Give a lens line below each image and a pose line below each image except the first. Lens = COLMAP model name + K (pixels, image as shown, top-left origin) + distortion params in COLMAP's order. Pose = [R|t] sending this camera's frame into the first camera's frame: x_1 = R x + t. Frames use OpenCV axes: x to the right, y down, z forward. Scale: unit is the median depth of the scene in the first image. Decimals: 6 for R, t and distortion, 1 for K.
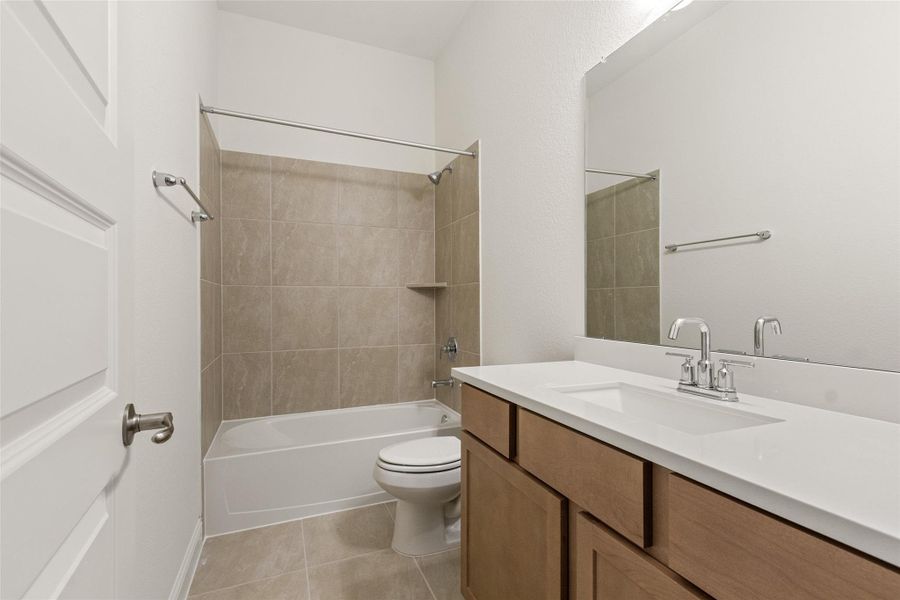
lens RADIAL K [[410.9, 0, 449.9], [0, 410.9, 300.5], [0, 0, 1]] dist [-0.000653, 0.001348]
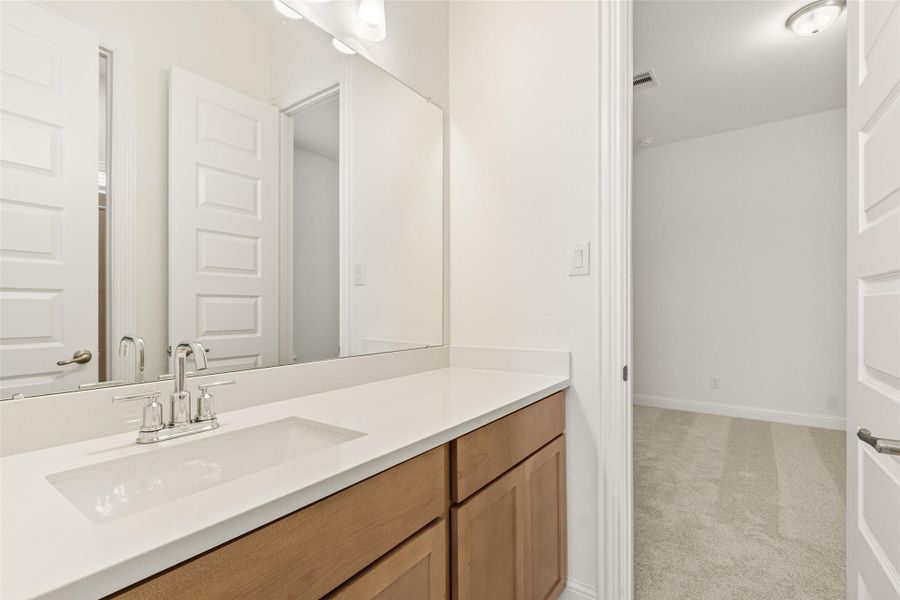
lens RADIAL K [[410.9, 0, 450.2], [0, 410.9, 305.0], [0, 0, 1]] dist [-0.000653, 0.001348]
pose [[-0.539130, 0.009594, 0.842168, -0.407466], [0.002819, 0.999950, -0.009587, -0.025425], [-0.842218, -0.002794, -0.539130, 1.078878]]
